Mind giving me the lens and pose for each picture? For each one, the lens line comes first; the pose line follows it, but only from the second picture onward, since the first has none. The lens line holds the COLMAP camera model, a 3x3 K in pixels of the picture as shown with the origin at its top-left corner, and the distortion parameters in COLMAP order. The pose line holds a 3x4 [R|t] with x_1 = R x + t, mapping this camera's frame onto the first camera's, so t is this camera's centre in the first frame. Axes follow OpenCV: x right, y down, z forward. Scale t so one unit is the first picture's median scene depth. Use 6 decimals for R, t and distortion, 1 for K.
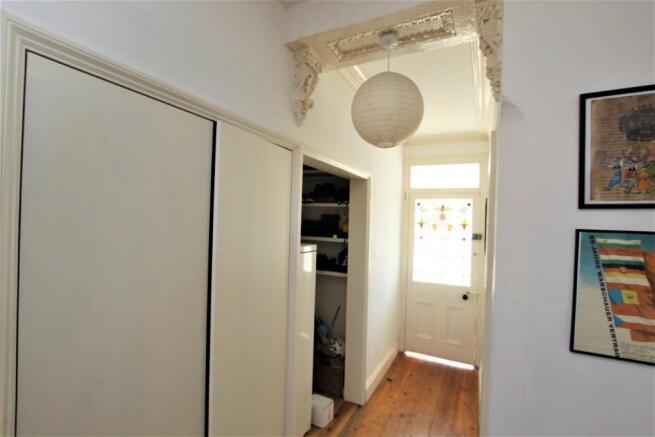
lens RADIAL K [[301.6, 0, 328.7], [0, 301.6, 219.6], [0, 0, 1]] dist [-0.025948, 0.000763]
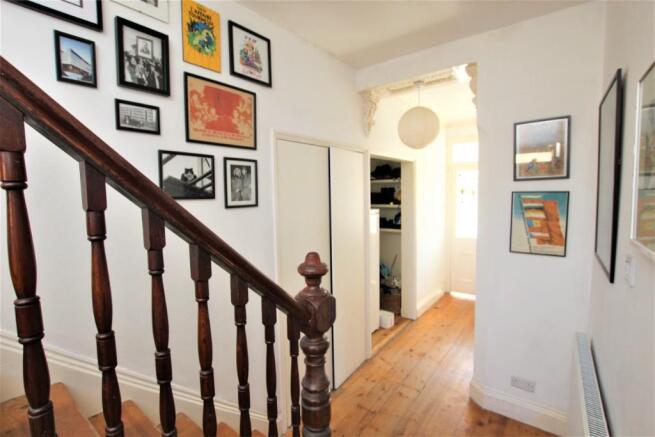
lens RADIAL K [[301.6, 0, 328.2], [0, 301.6, 221.4], [0, 0, 1]] dist [-0.025948, 0.000763]
pose [[0.980862, -0.033567, -0.191787, -0.003027], [0.051926, 0.994449, 0.091514, -0.006852], [0.187650, -0.099722, 0.977161, -0.512302]]
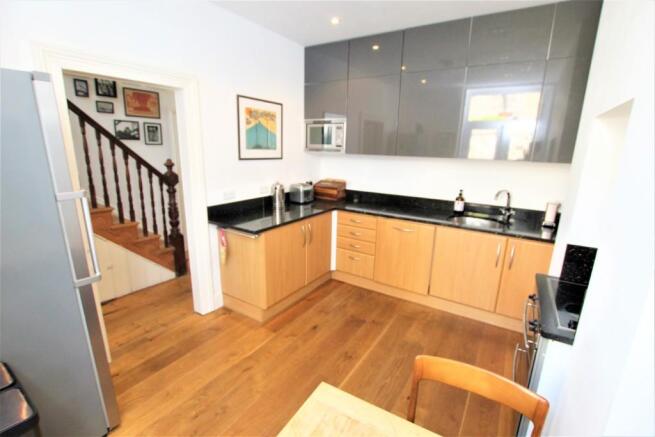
lens RADIAL K [[301.6, 0, 328.9], [0, 301.6, 221.4], [0, 0, 1]] dist [-0.025948, 0.000763]
pose [[0.993055, 0.017765, -0.116305, 2.945321], [0.010689, 0.970824, 0.239555, 0.166823], [0.117168, -0.239135, 0.963891, -3.776883]]
